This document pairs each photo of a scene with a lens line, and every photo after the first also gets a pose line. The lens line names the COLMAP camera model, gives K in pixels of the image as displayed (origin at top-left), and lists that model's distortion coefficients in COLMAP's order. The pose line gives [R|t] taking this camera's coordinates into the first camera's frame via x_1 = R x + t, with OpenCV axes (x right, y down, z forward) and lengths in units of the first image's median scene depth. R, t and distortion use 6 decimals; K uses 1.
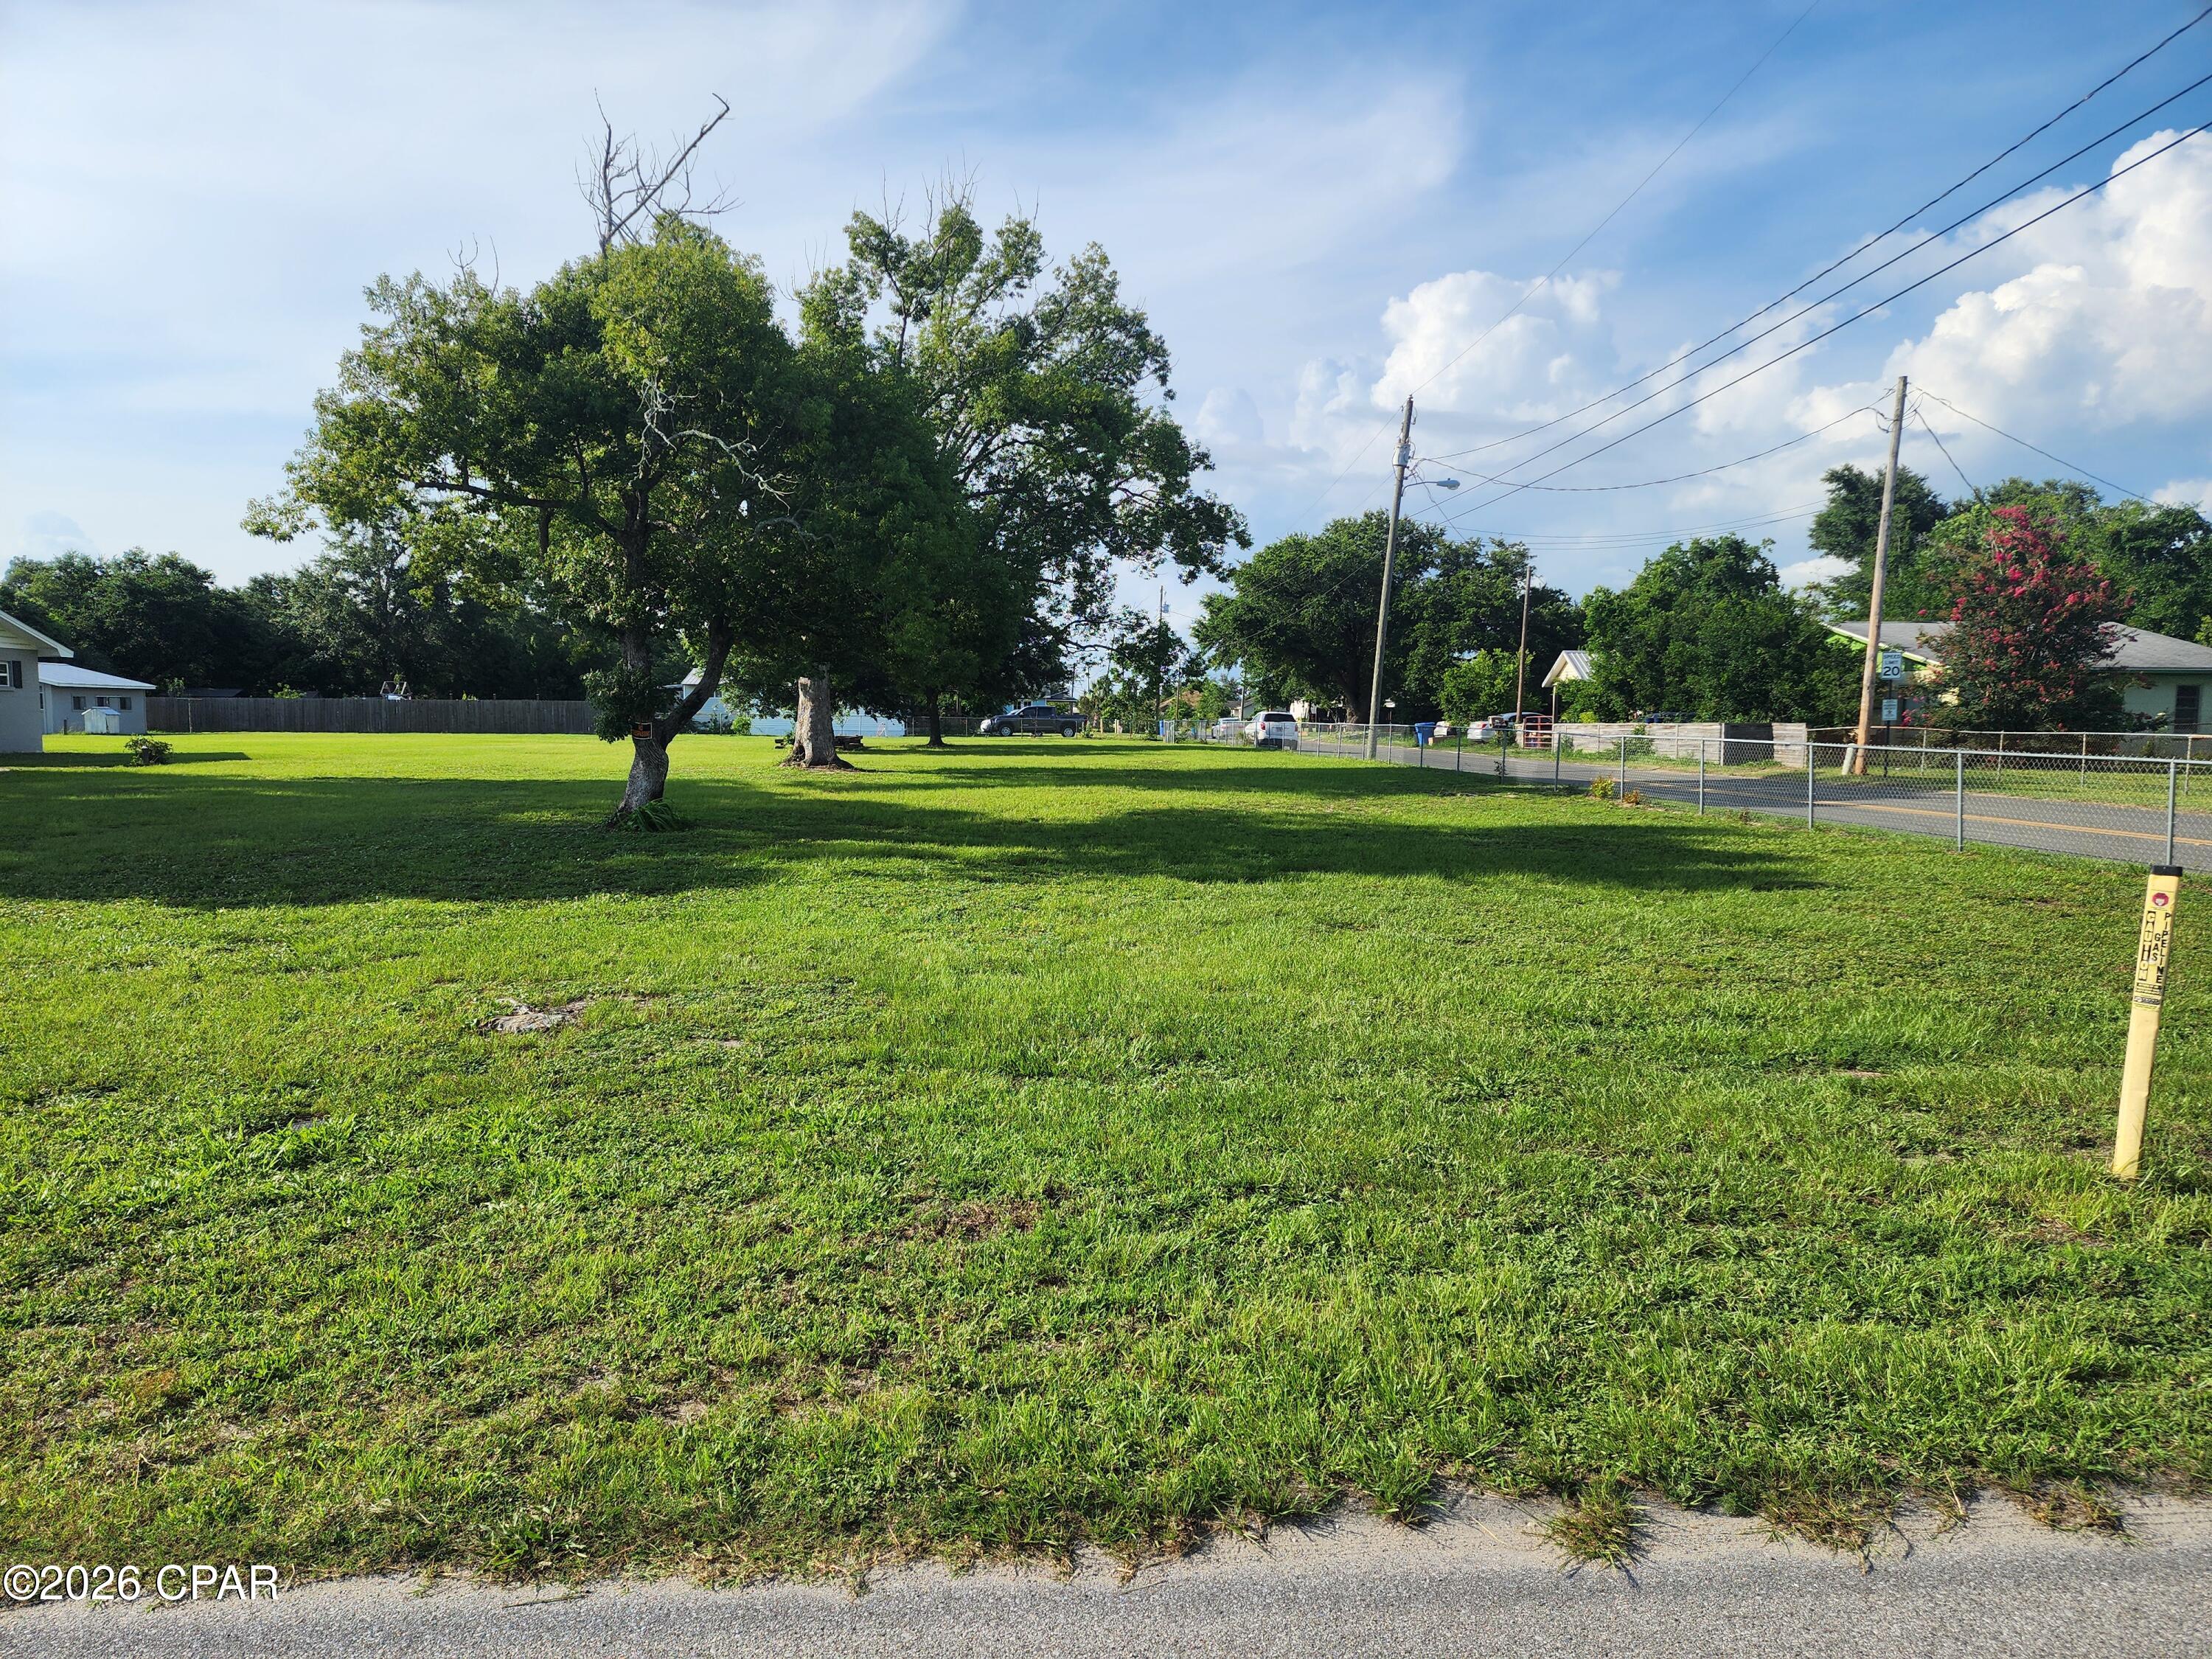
lens RADIAL K [[1498.5, 0, 1093.8], [0, 1498.5, 876.3], [0, 0, 1]] dist [0.030677, -0.008868]
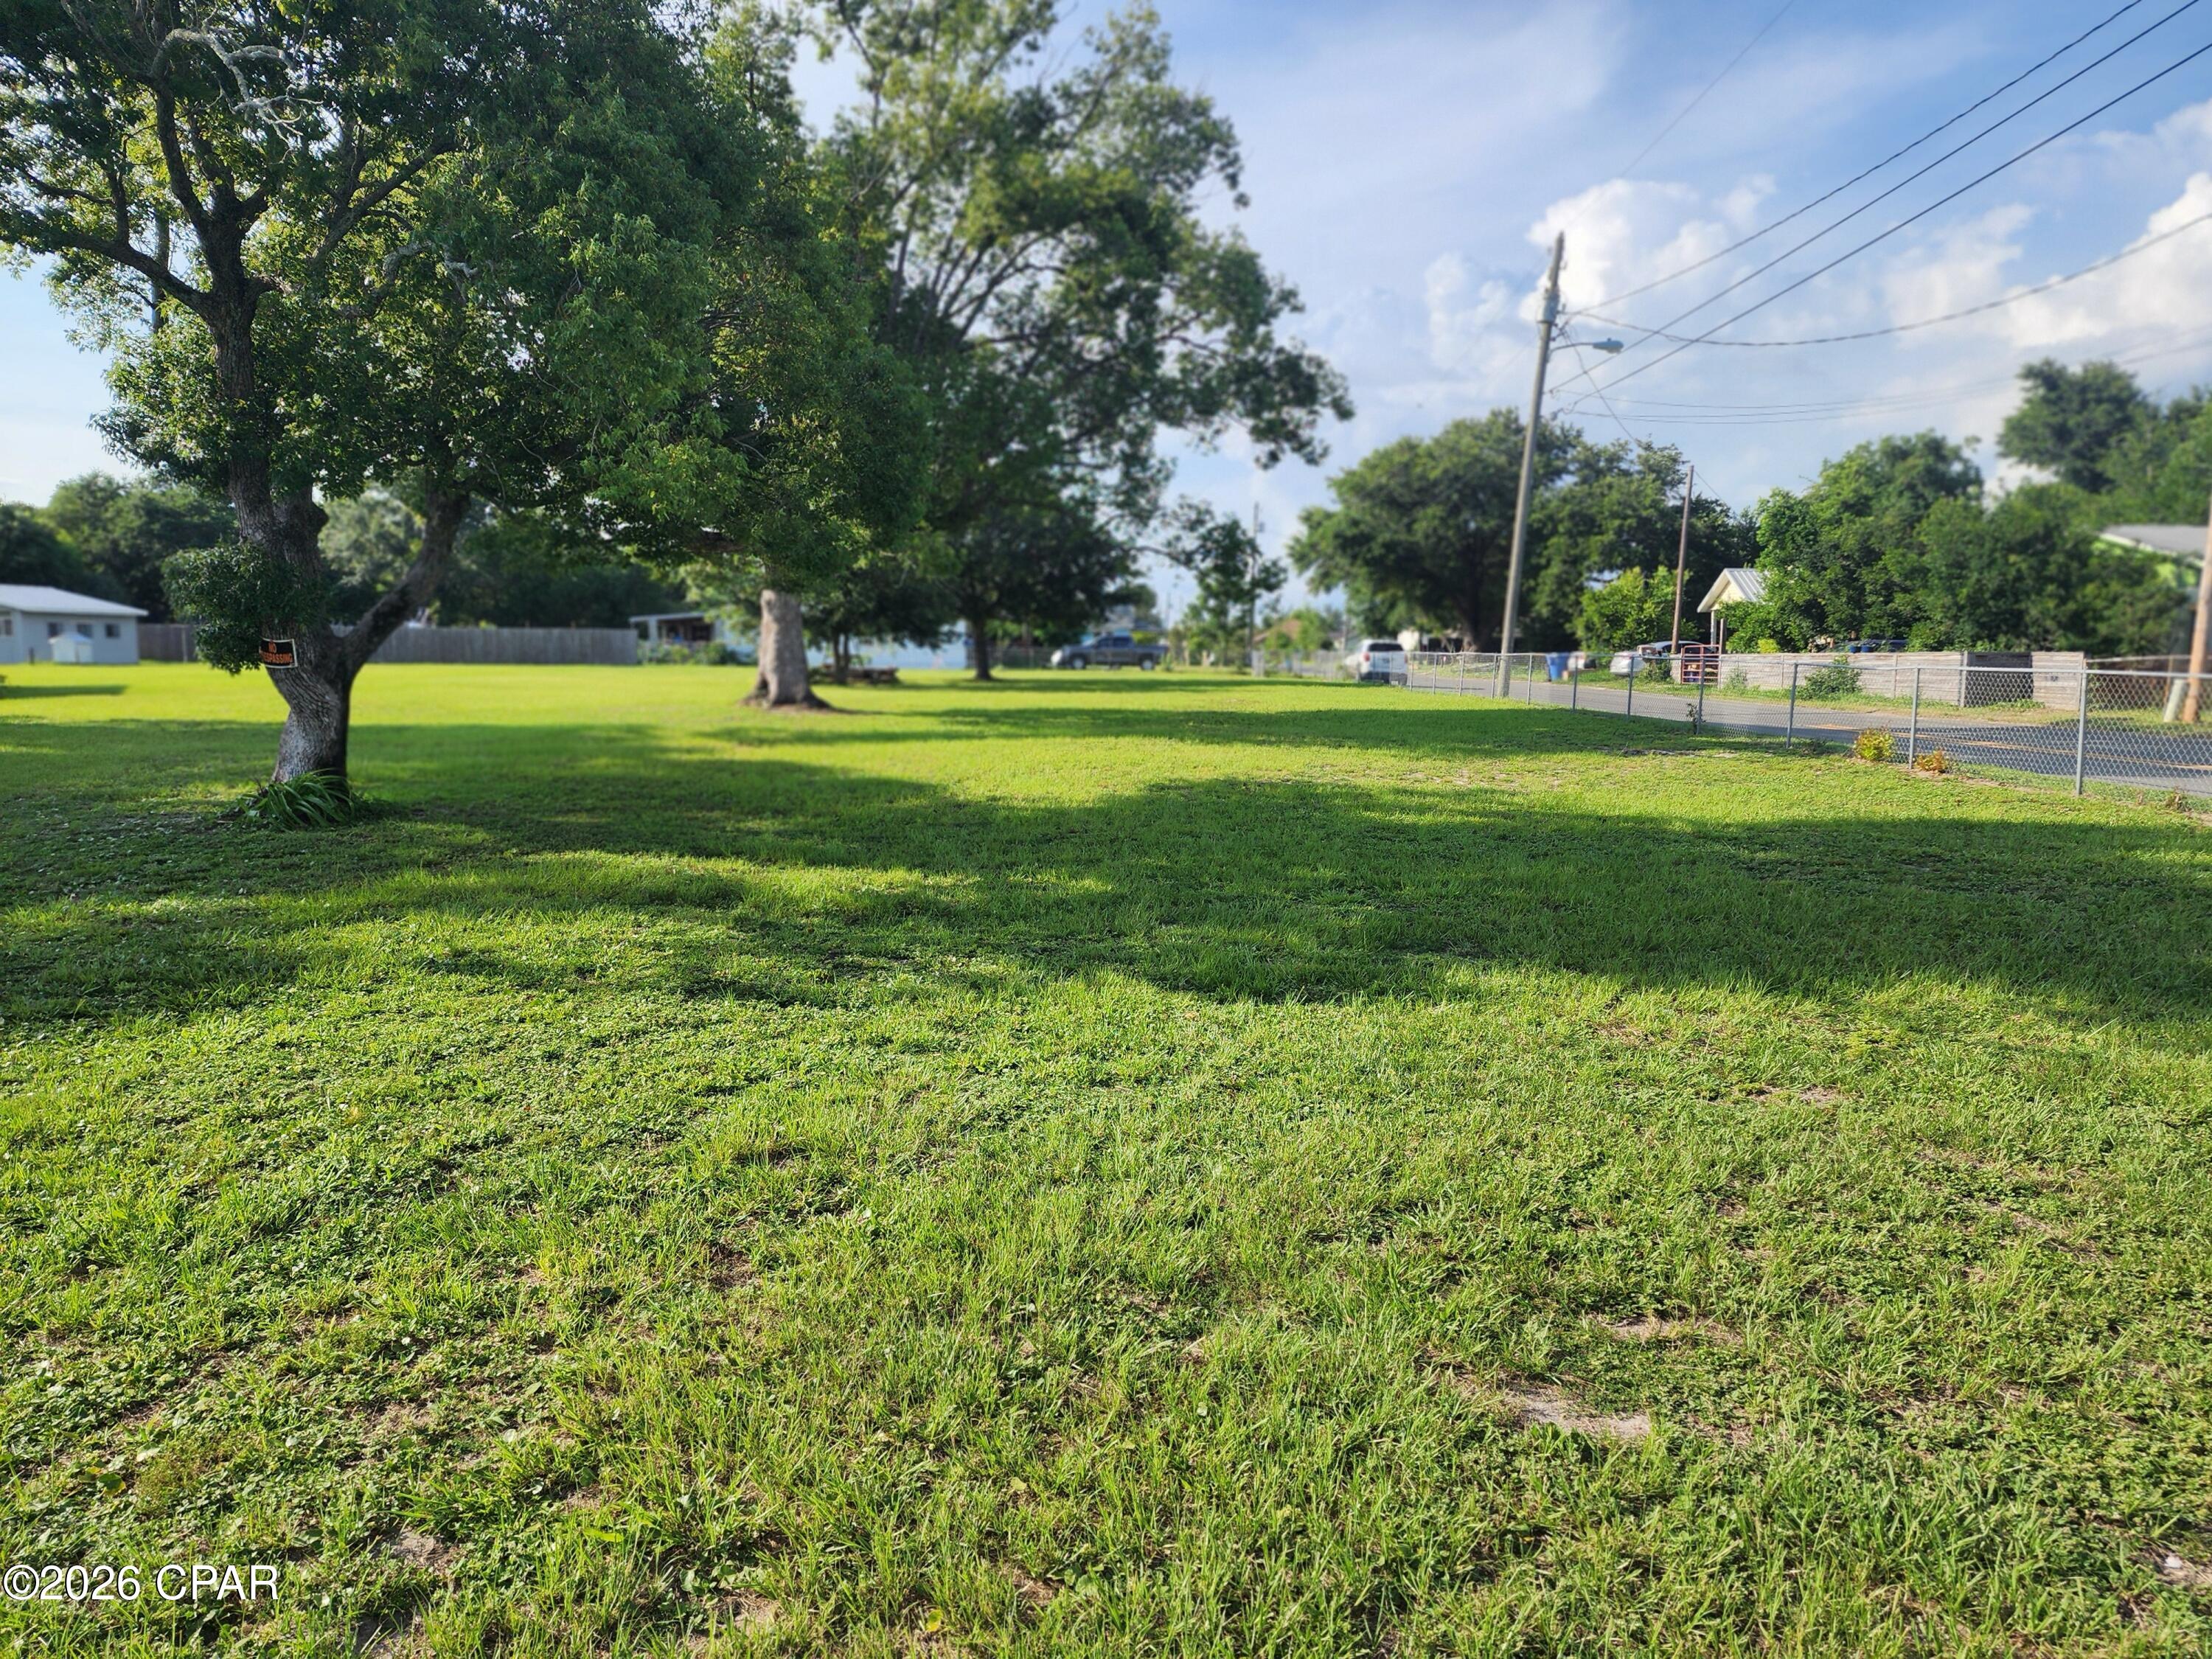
lens RADIAL K [[1498.5, 0, 1099.4], [0, 1498.5, 832.7], [0, 0, 1]] dist [0.030677, -0.008868]
pose [[0.997843, 0.008824, -0.065049, 0.019034], [-0.007845, 0.999852, 0.015304, -0.013619], [0.065175, -0.014761, 0.997765, 0.152474]]
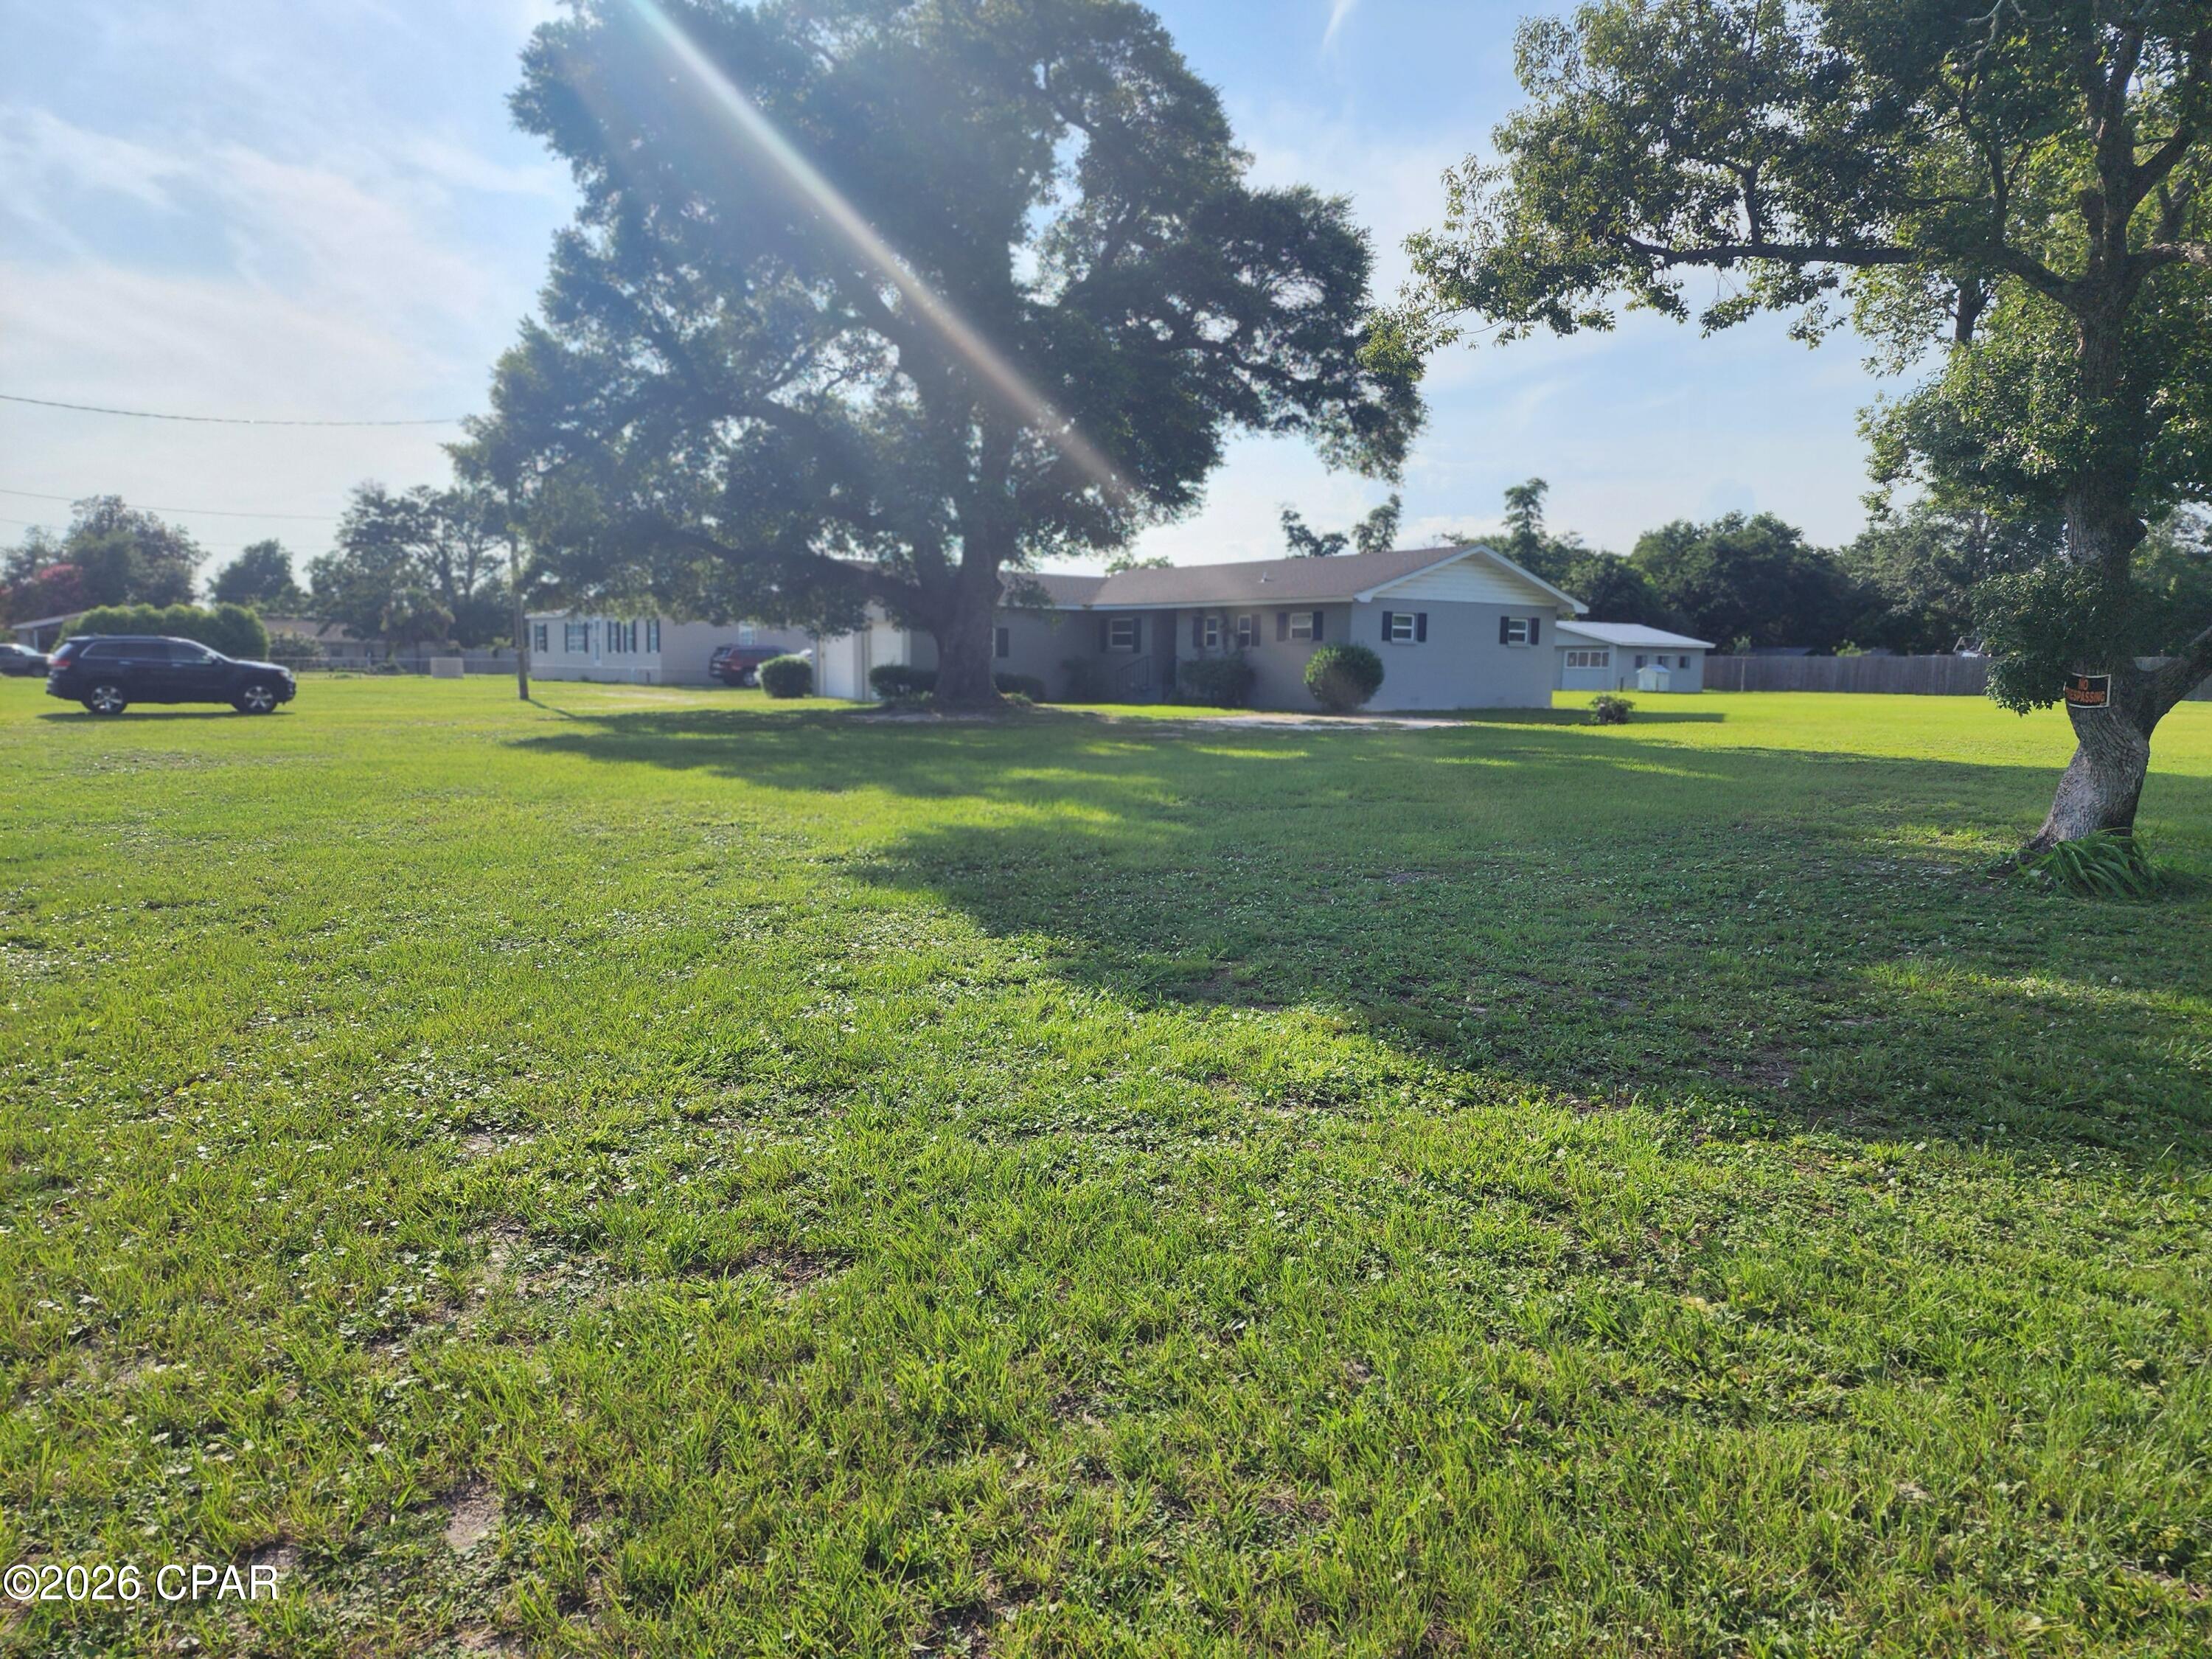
lens RADIAL K [[1498.5, 0, 1112.8], [0, 1498.5, 824.9], [0, 0, 1]] dist [0.030677, -0.008868]
pose [[0.559589, 0.090586, -0.823804, -0.022064], [-0.098320, 0.994245, 0.042542, -0.014713], [0.822917, 0.057190, 0.565275, 0.157805]]
